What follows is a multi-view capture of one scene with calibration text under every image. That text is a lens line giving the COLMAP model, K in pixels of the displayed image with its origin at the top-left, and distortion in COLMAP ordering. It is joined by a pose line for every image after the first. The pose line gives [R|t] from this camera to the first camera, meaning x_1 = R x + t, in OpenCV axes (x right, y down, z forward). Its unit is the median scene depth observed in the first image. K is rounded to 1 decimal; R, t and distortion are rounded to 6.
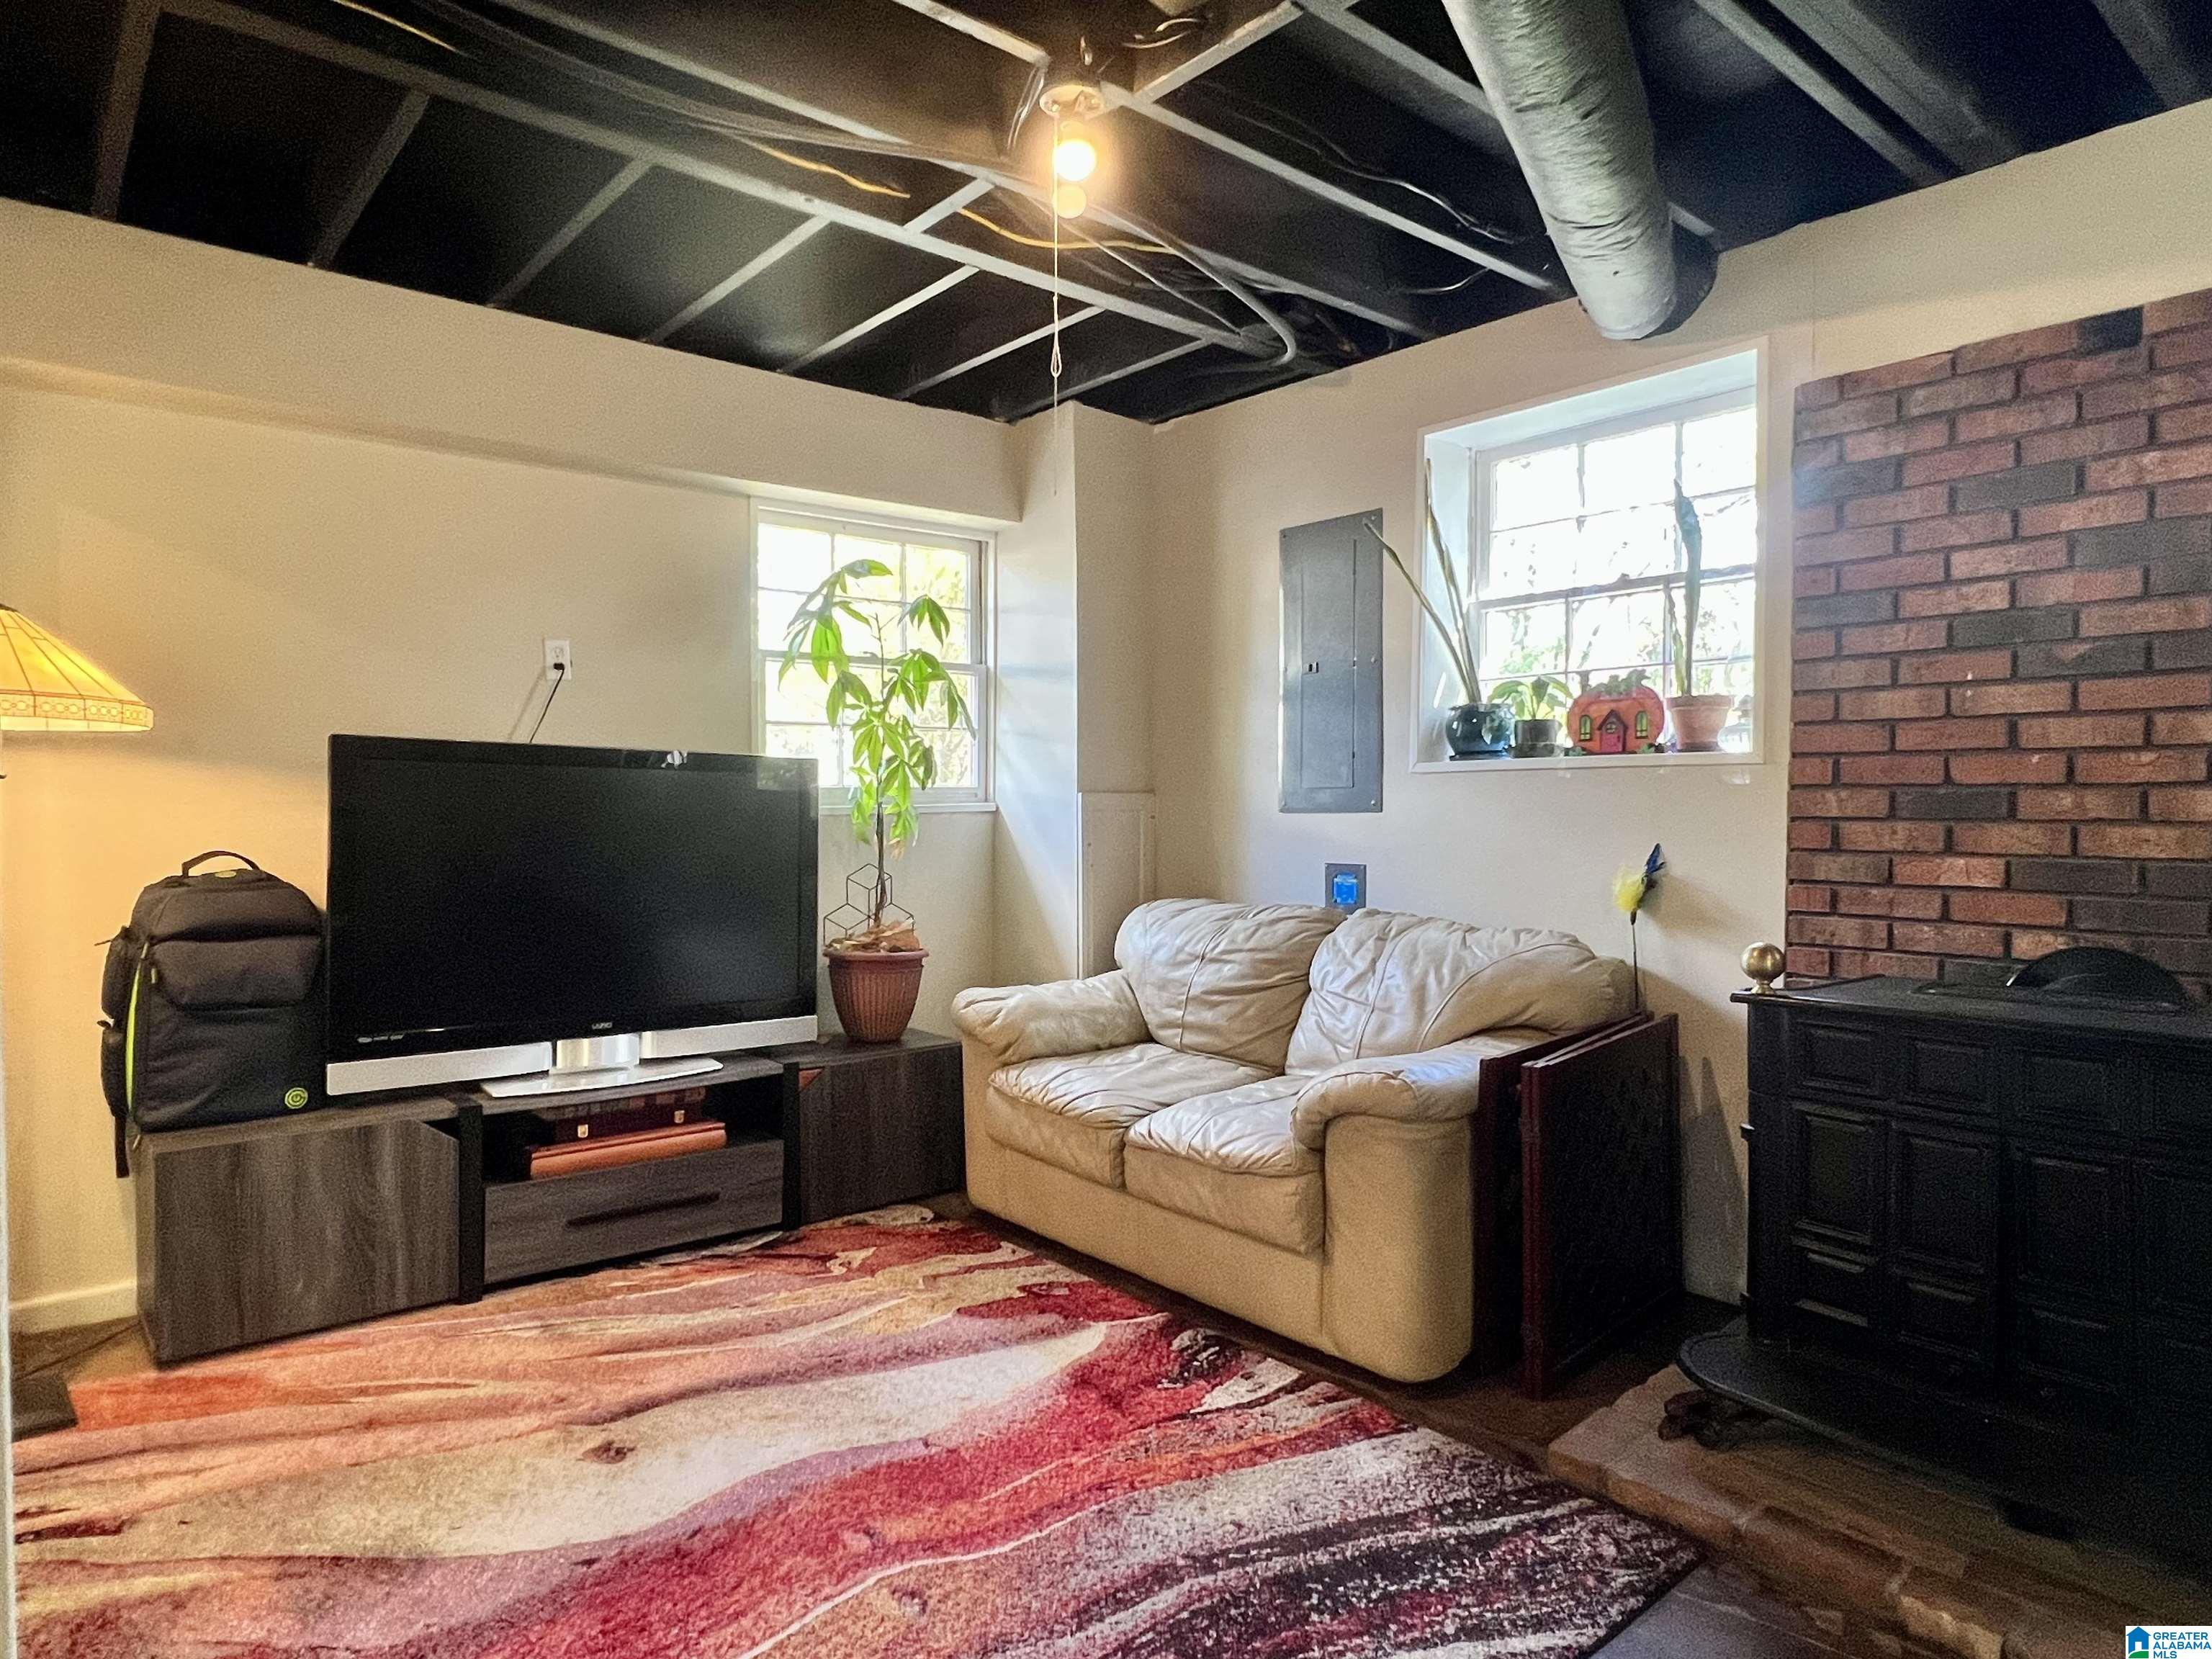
lens RADIAL K [[1288.9, 0, 1098.1], [0, 1288.9, 831.3], [0, 0, 1]] dist [-0.001441, -0.001114]
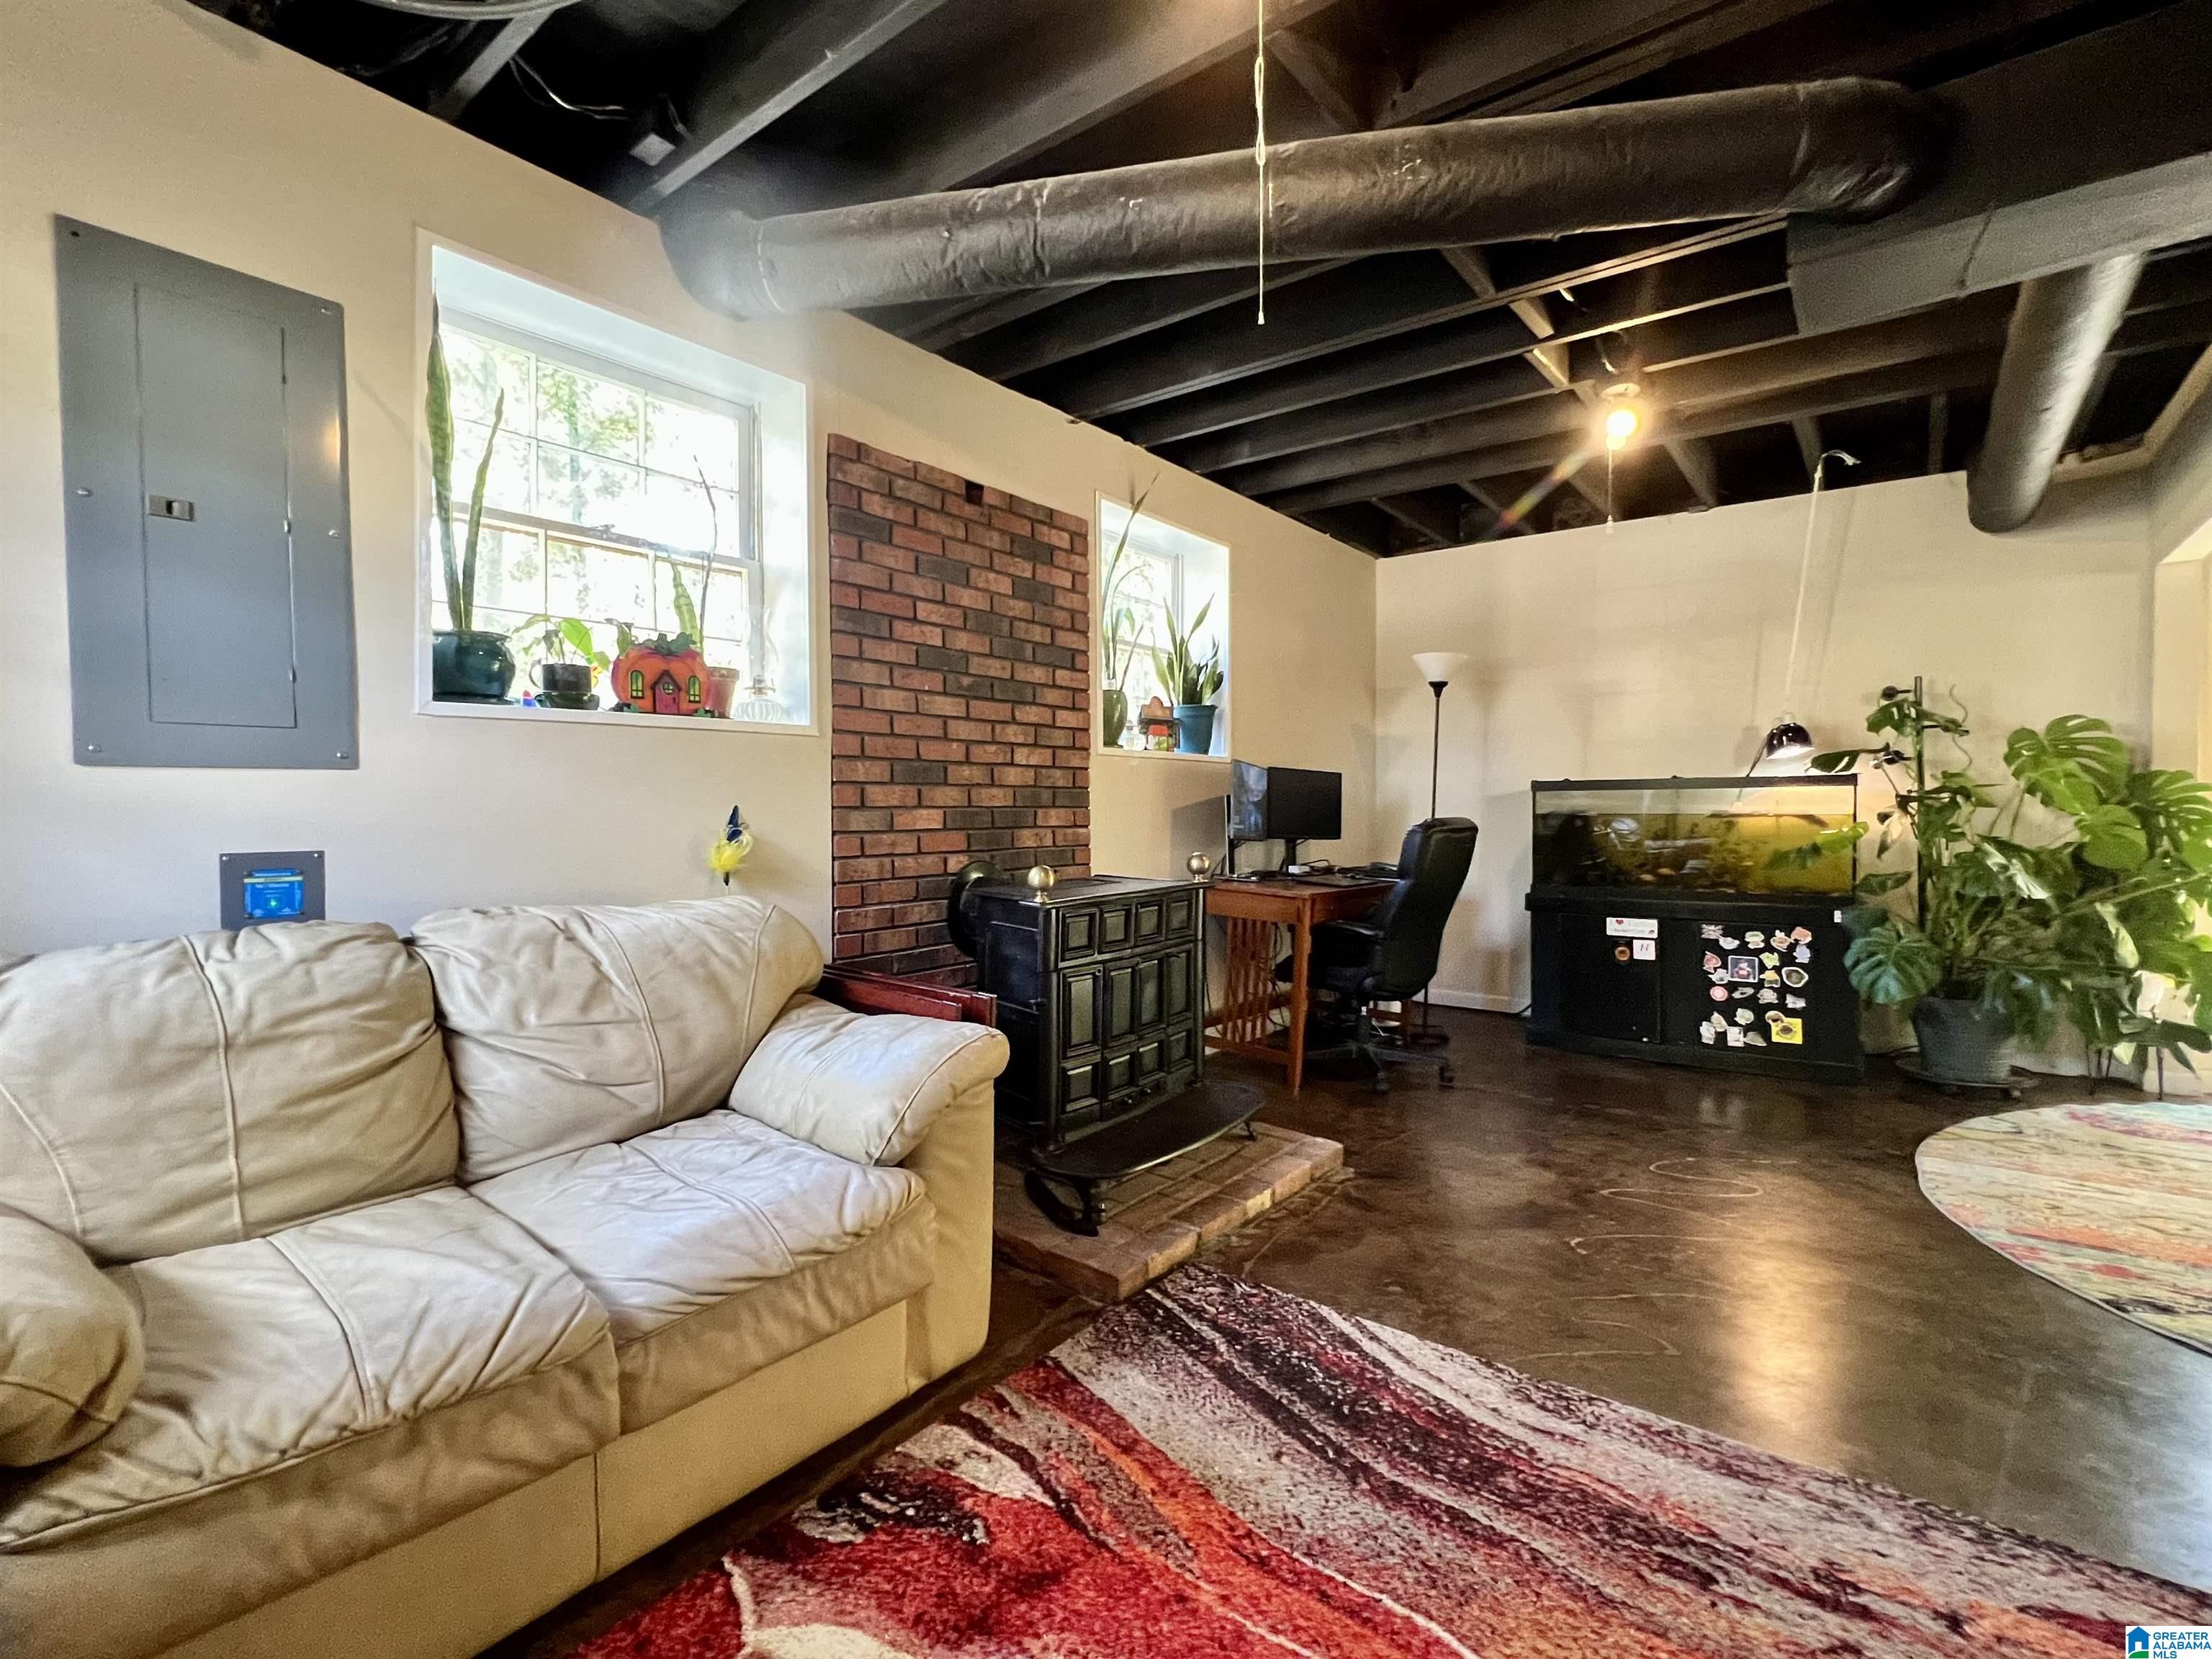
lens RADIAL K [[1028.3, 0, 1088.5], [0, 1028.3, 826.4], [0, 0, 1]] dist [-0.001065, 0.001080]
pose [[-0.191317, -0.018309, 0.981357, -0.488369], [0.026273, 0.999372, 0.023767, 0.015526], [-0.981177, 0.030331, -0.190716, 0.969373]]
